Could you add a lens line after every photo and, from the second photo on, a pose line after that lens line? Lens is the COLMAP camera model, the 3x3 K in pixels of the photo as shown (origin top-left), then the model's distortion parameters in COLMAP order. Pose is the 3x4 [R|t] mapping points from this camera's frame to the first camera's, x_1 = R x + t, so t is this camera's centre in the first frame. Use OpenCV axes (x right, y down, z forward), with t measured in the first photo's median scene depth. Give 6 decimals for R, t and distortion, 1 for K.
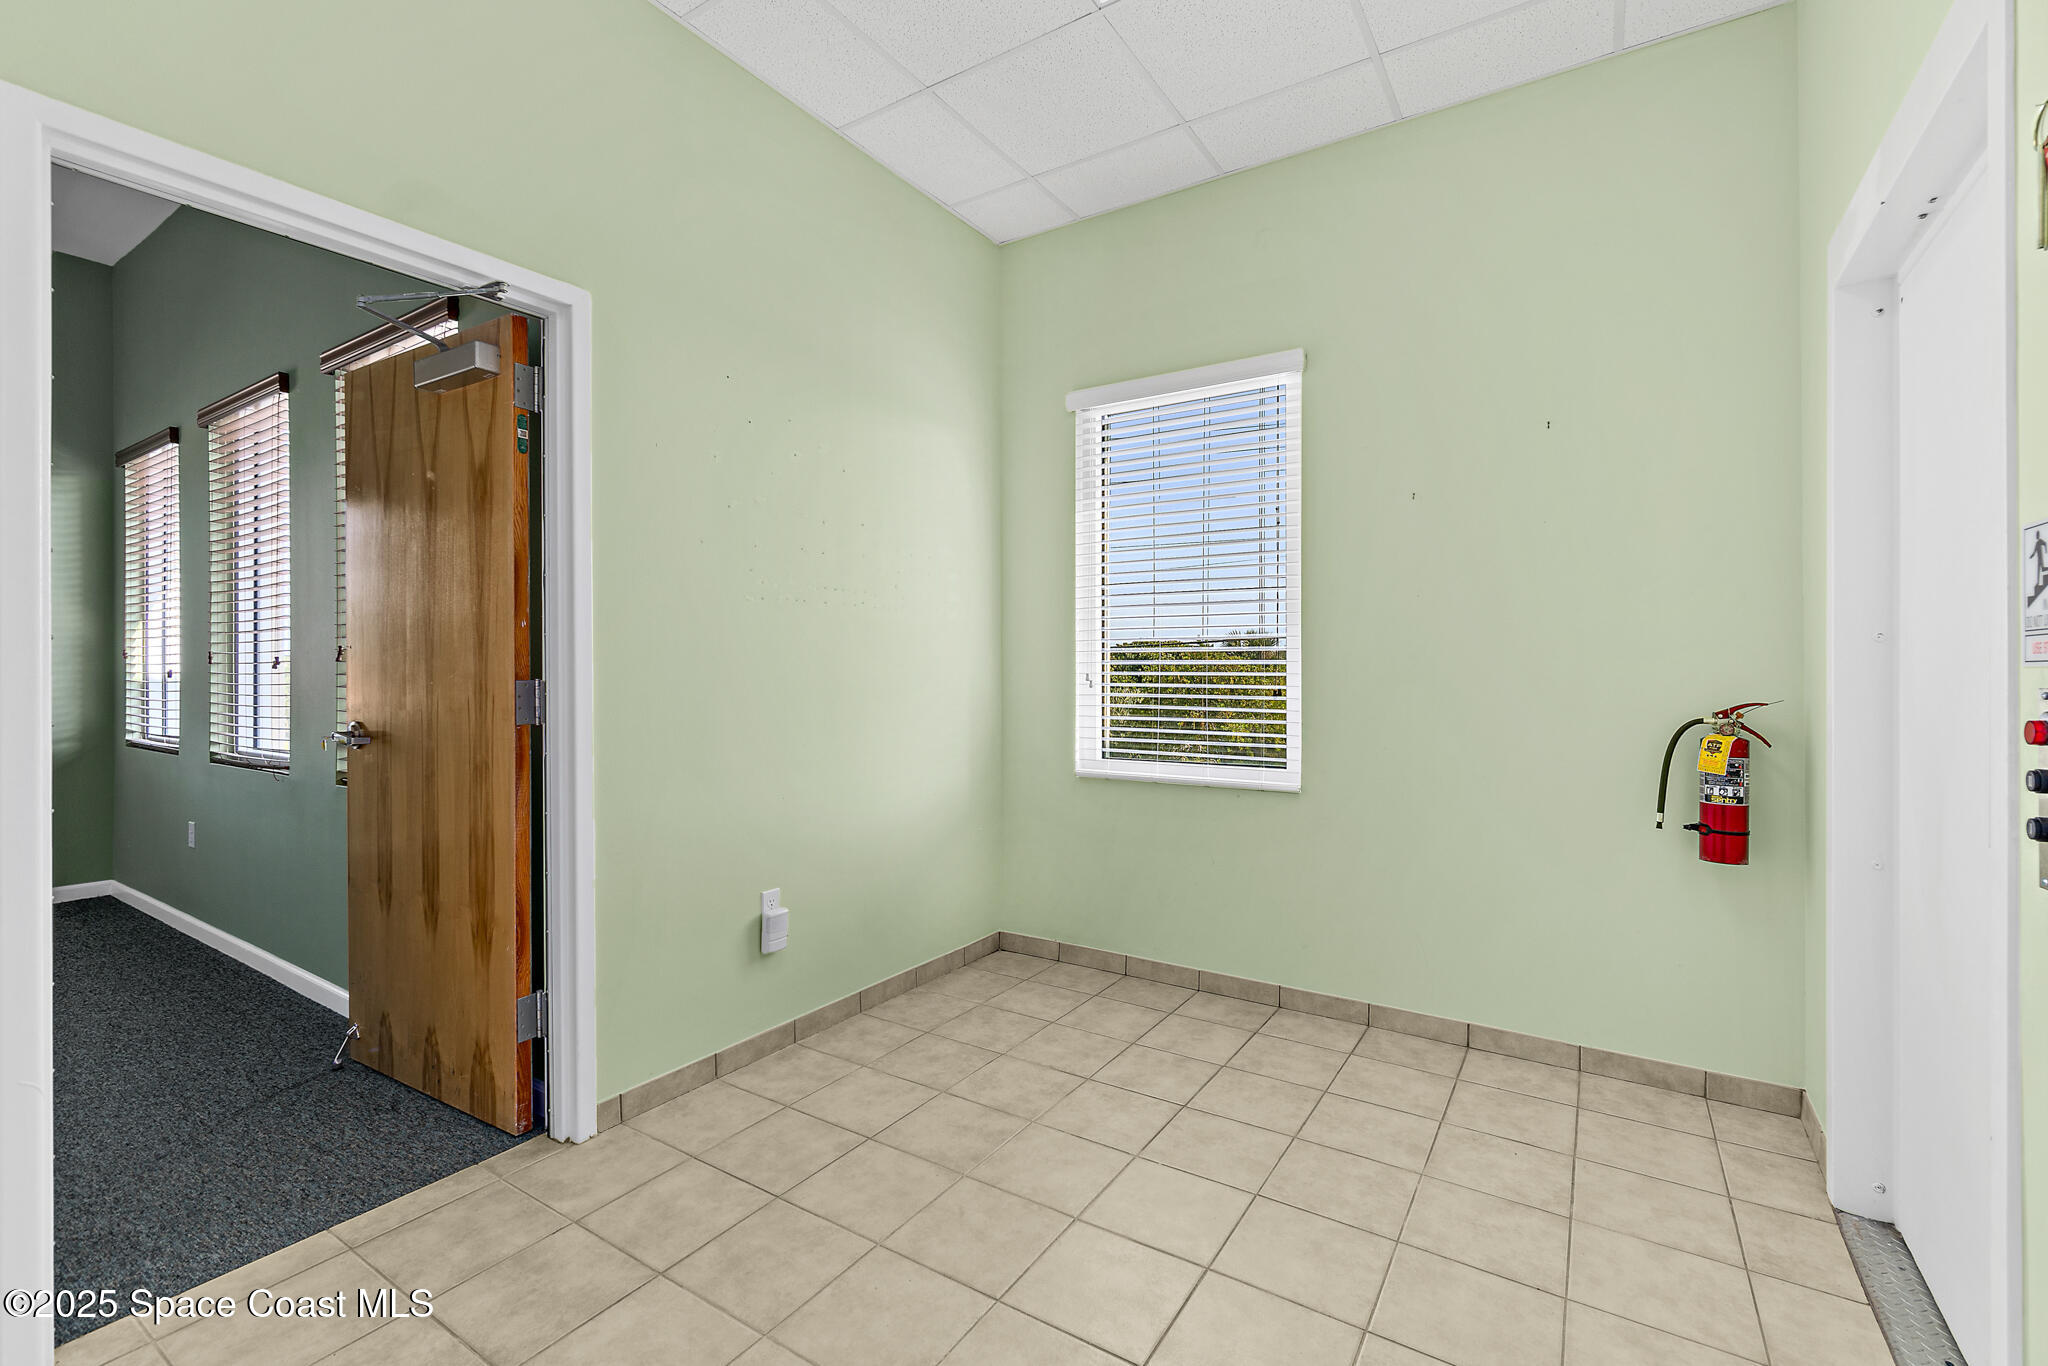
lens RADIAL K [[887.5, 0, 1025.1], [0, 887.5, 672.3], [0, 0, 1]] dist [-0.010541, 0.000318]
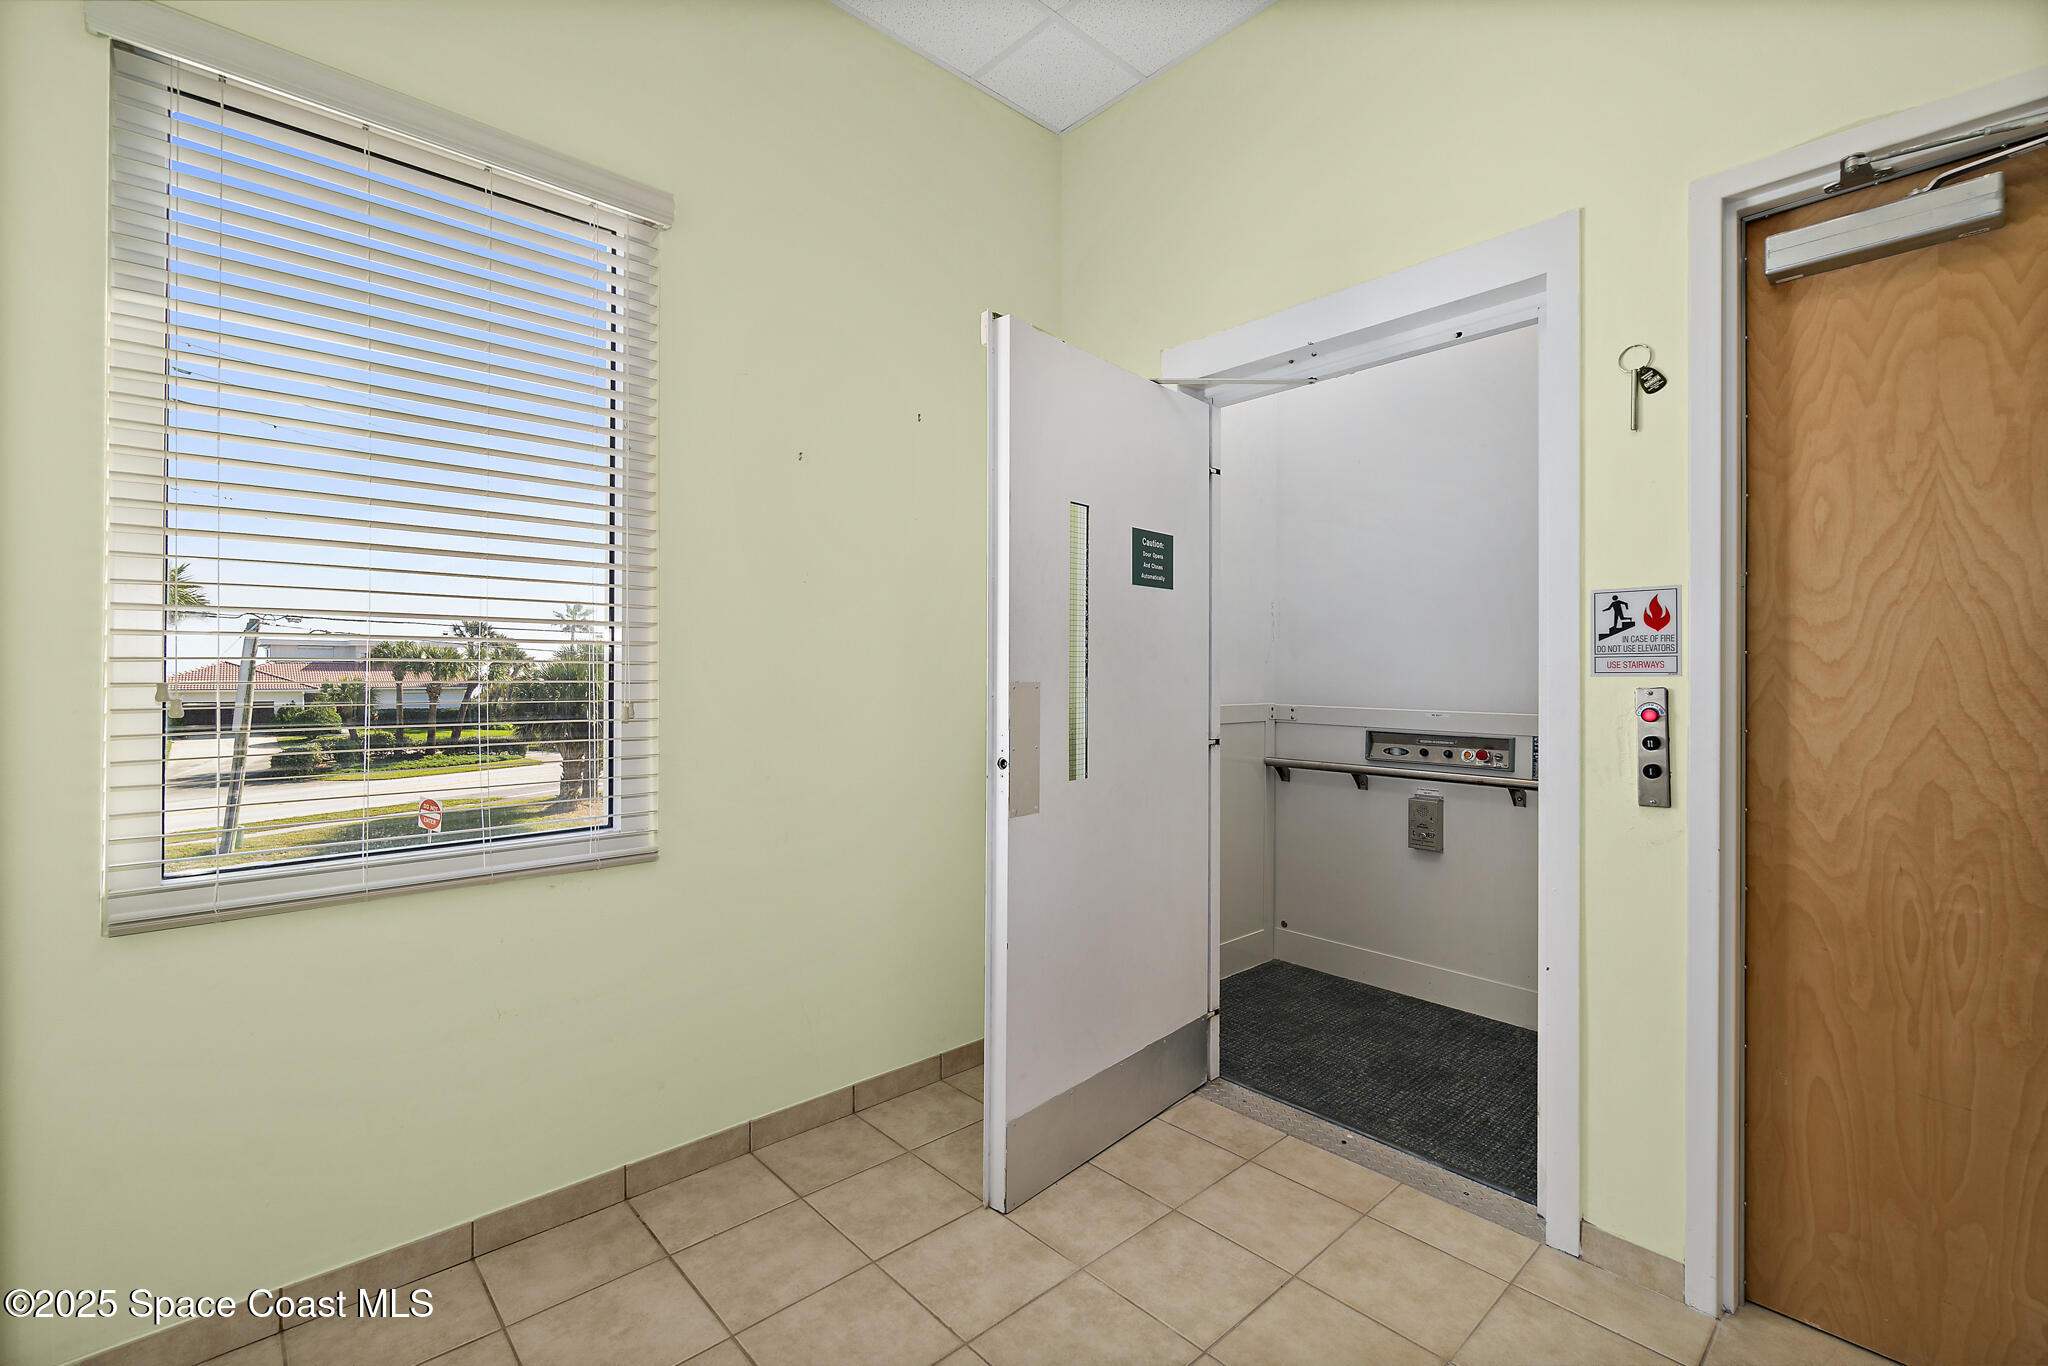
lens RADIAL K [[887.5, 0, 1024.3], [0, 887.5, 677.9], [0, 0, 1]] dist [-0.010541, 0.000318]
pose [[0.248316, 0.002146, 0.968677, -0.281549], [0.002075, 0.999994, -0.002748, 0.011455], [-0.968677, 0.002693, 0.248310, 0.643107]]
